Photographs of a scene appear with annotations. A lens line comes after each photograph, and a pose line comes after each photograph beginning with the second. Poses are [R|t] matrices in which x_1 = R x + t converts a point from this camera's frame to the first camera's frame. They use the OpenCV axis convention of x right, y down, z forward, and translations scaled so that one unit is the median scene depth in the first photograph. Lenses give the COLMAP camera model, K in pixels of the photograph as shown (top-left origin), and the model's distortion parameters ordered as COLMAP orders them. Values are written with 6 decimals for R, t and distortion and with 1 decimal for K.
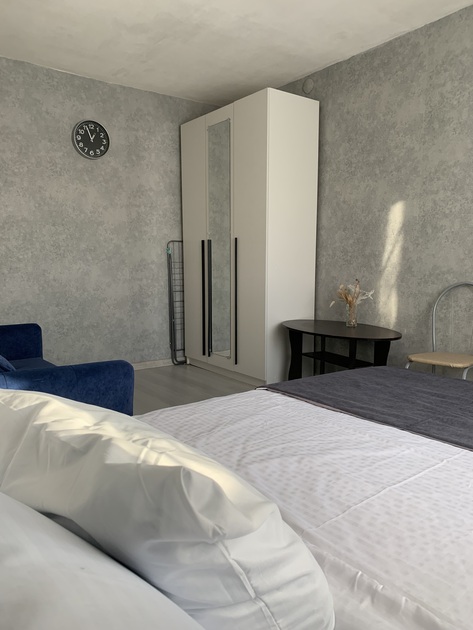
lens RADIAL K [[482.9, 0, 237.0], [0, 482.9, 316.2], [0, 0, 1]] dist [0.041024, -0.046350]
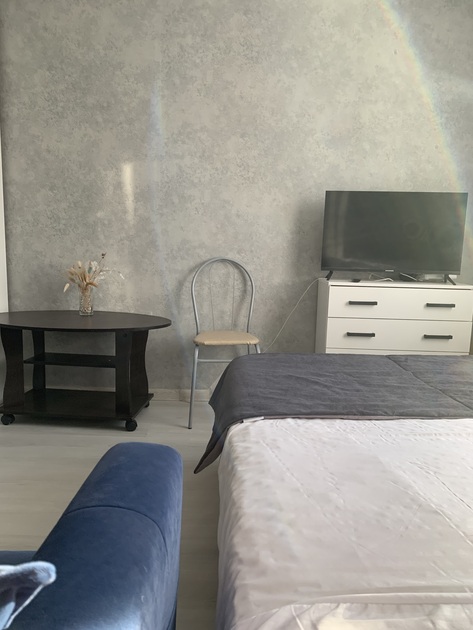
lens RADIAL K [[482.9, 0, 239.5], [0, 482.9, 316.7], [0, 0, 1]] dist [0.041024, -0.046350]
pose [[0.588318, -0.103032, 0.802039, -0.247884], [0.068945, 0.994629, 0.077199, -0.019759], [-0.805685, 0.009879, 0.592261, 0.337106]]
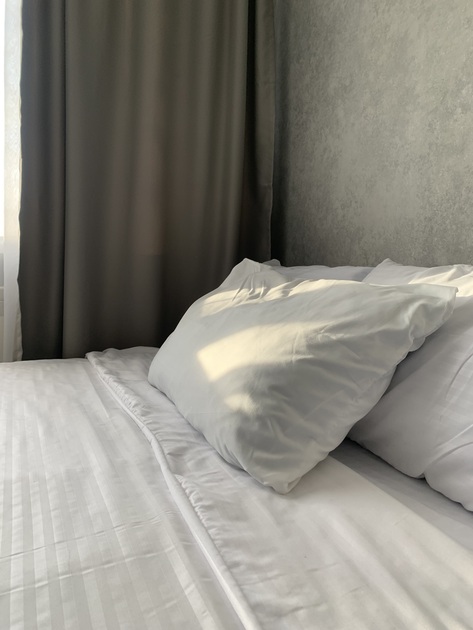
lens RADIAL K [[482.9, 0, 239.6], [0, 482.9, 311.9], [0, 0, 1]] dist [0.041024, -0.046350]
pose [[-0.967947, -0.049776, 0.246172, -0.106660], [0.001382, 0.979093, 0.203407, 0.000600], [-0.251150, 0.197228, -0.947642, 0.482299]]
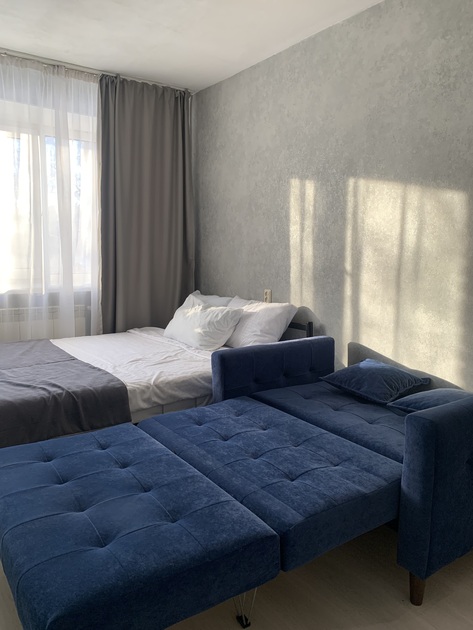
lens RADIAL K [[482.9, 0, 242.0], [0, 482.9, 314.9], [0, 0, 1]] dist [0.041024, -0.046350]
pose [[-0.999710, -0.021269, 0.011314, -0.144789], [-0.017986, 0.971380, 0.236849, -0.176598], [-0.016028, 0.236577, -0.971481, 1.174464]]
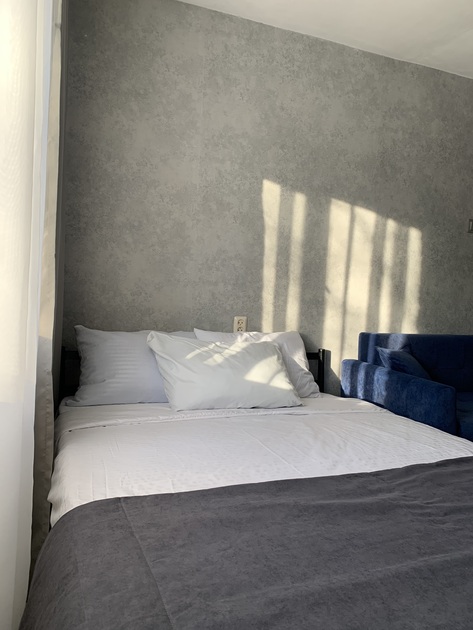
lens RADIAL K [[482.9, 0, 248.0], [0, 482.9, 313.6], [0, 0, 1]] dist [0.041024, -0.046350]
pose [[-0.272334, 0.020515, -0.961984, 0.549192], [-0.158096, 0.985231, 0.065767, -0.048295], [0.949126, 0.169996, -0.265069, 0.399944]]
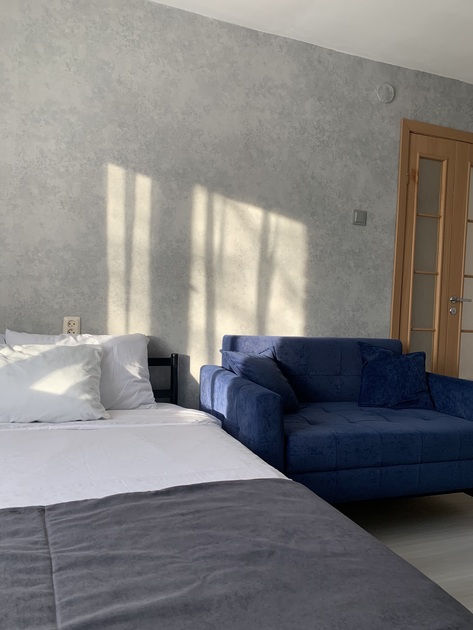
lens RADIAL K [[482.9, 0, 237.6], [0, 482.9, 314.6], [0, 0, 1]] dist [0.041024, -0.046350]
pose [[-0.275333, -0.004241, -0.961340, 0.397130], [-0.150935, 0.987779, 0.038870, -0.055002], [0.949426, 0.155802, -0.272608, 0.586694]]
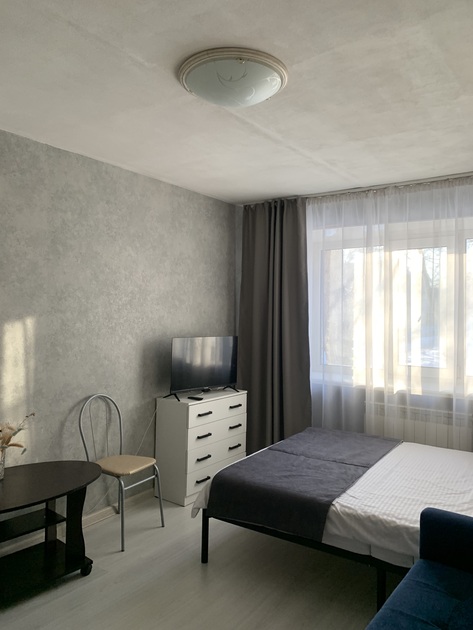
lens RADIAL K [[482.9, 0, 241.3], [0, 482.9, 313.0], [0, 0, 1]] dist [0.041024, -0.046350]
pose [[-0.316459, -0.007632, 0.948576, -0.594202], [0.092917, 0.994910, 0.039003, -0.228273], [-0.944045, 0.100482, -0.314139, 0.855717]]
